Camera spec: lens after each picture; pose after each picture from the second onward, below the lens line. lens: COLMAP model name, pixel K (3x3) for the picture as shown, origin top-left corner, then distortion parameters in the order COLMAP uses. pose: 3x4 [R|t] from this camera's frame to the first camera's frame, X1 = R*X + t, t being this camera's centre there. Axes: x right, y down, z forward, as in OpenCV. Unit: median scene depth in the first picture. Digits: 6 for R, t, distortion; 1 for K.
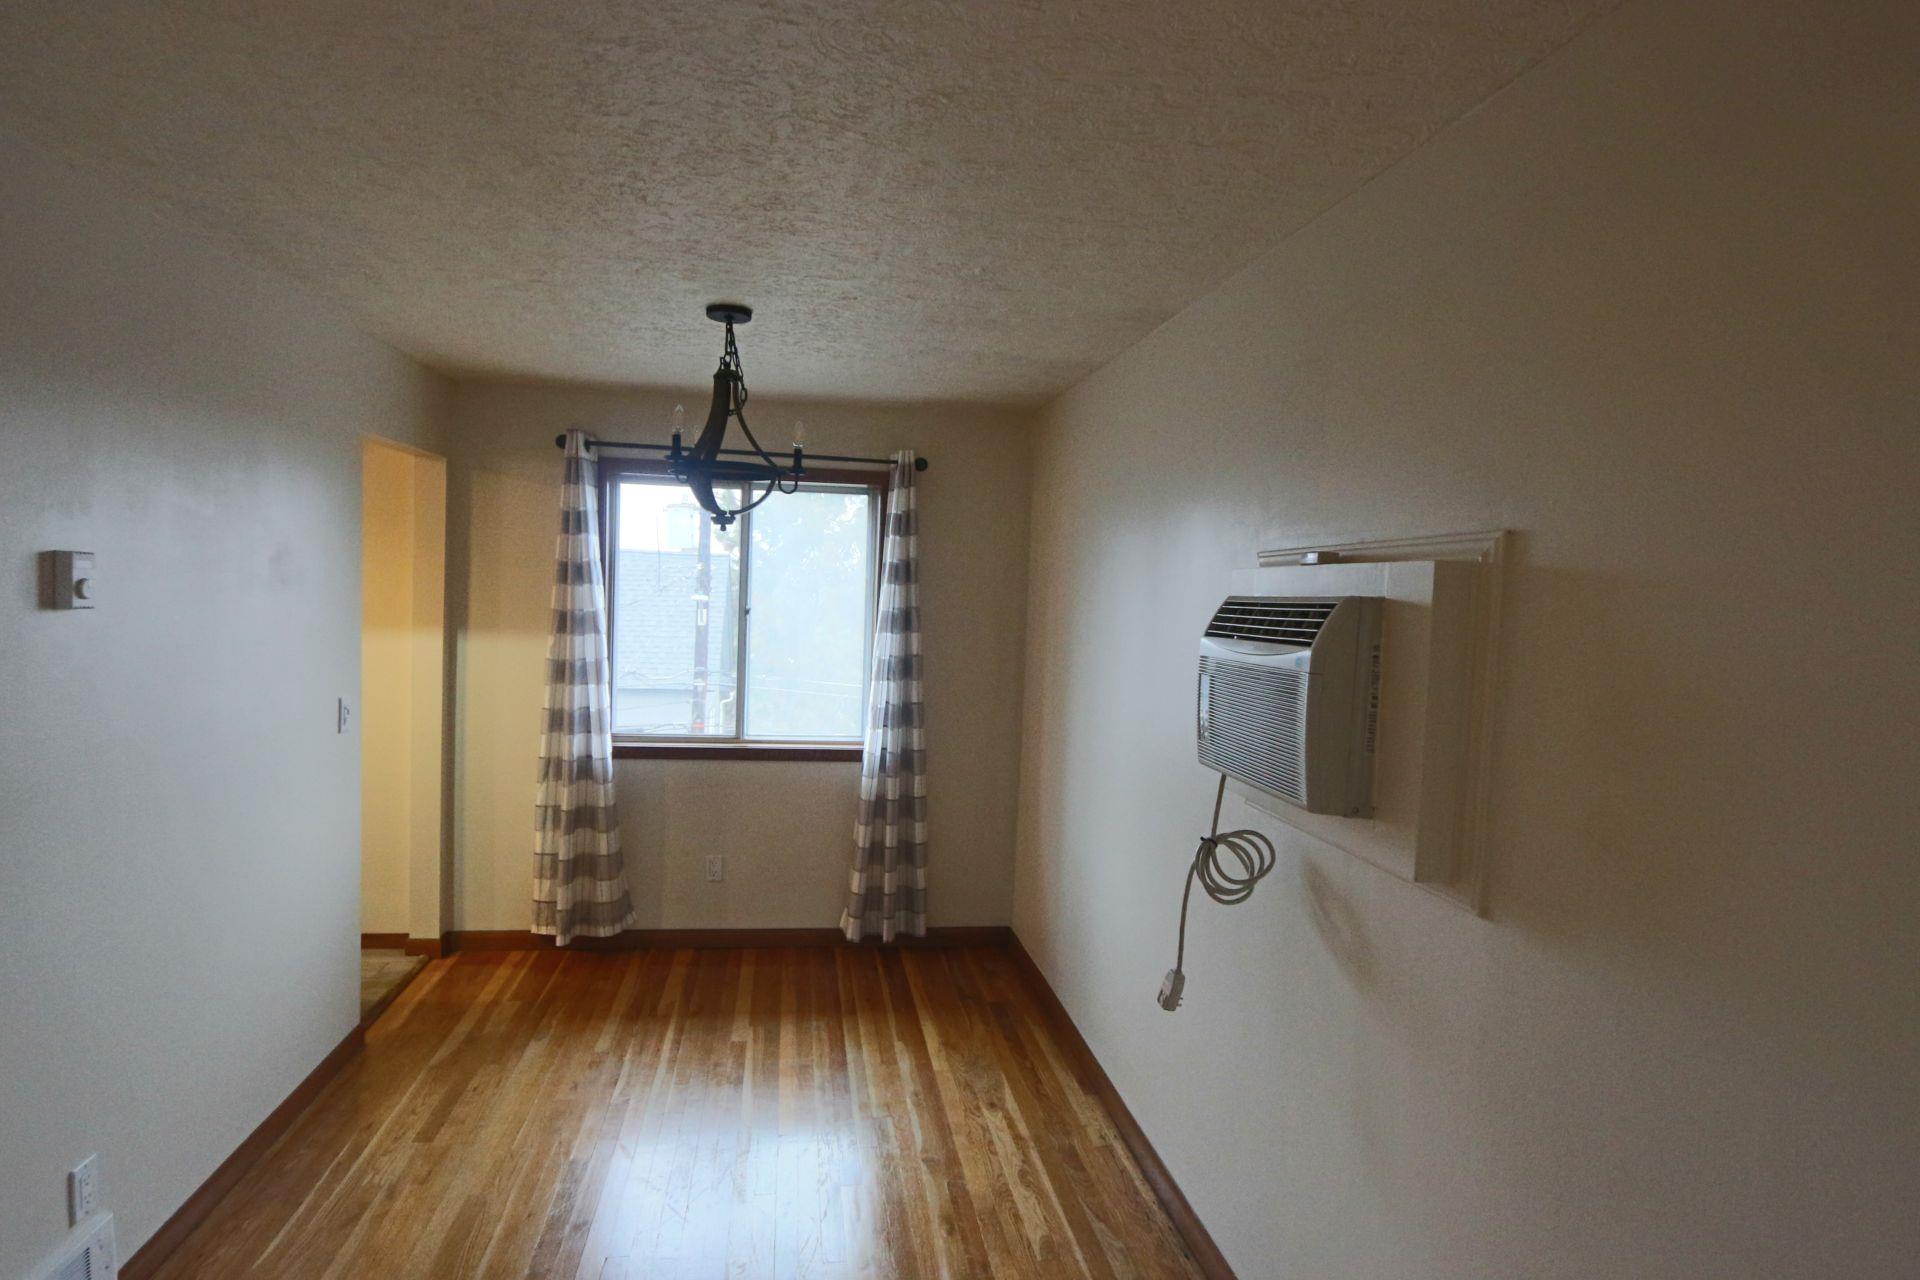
lens RADIAL K [[985.7, 0, 960.0], [0, 985.7, 640.0], [0, 0, 1]] dist [-0.013837, 0.000611]
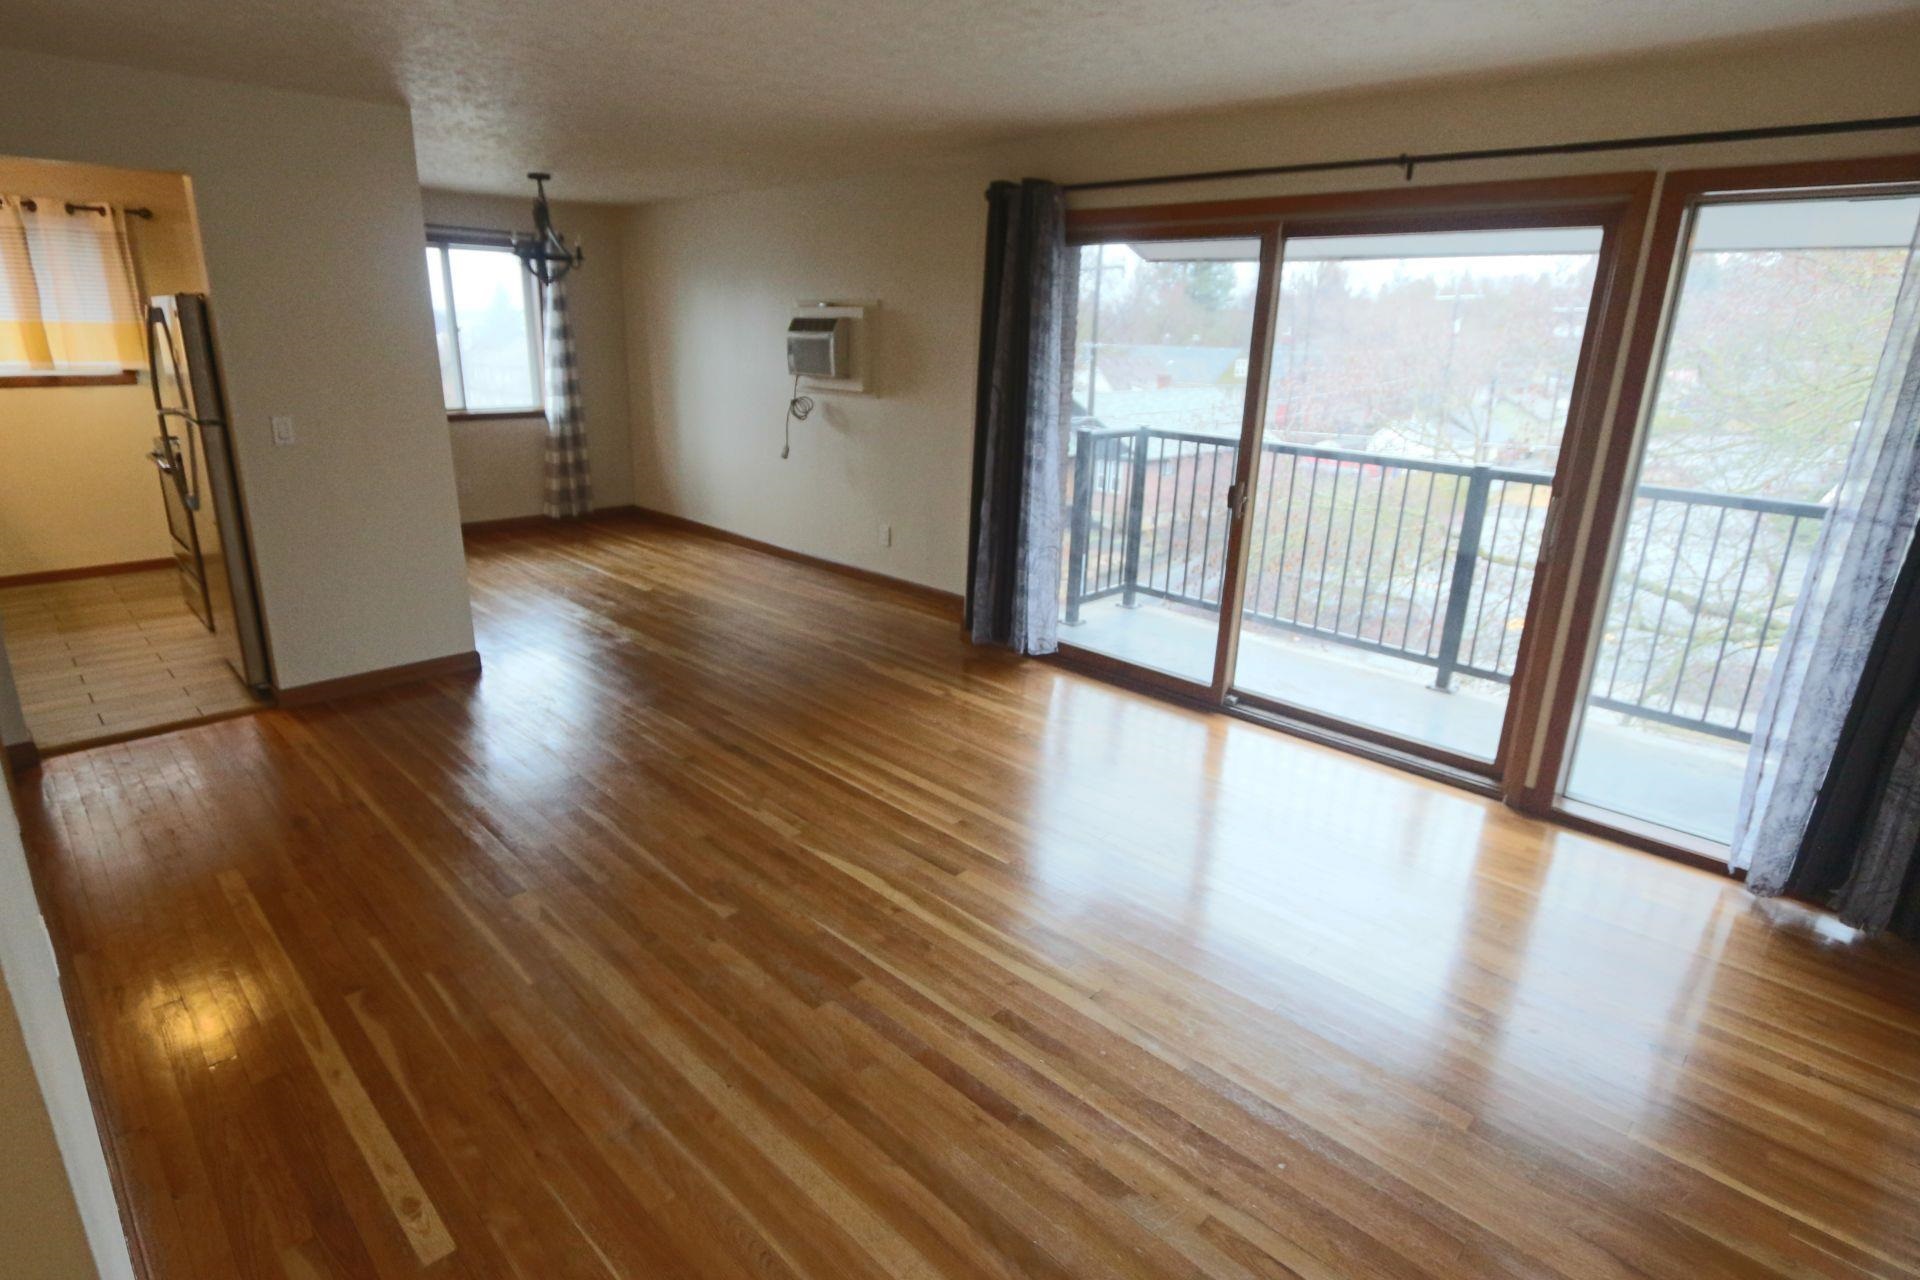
lens RADIAL K [[985.7, 0, 960.0], [0, 985.7, 640.0], [0, 0, 1]] dist [-0.013837, 0.000611]
pose [[0.786430, -0.200201, 0.584335, -0.645254], [0.034031, 0.958623, 0.282637, 0.034694], [-0.616741, -0.202388, 0.760703, -0.909841]]
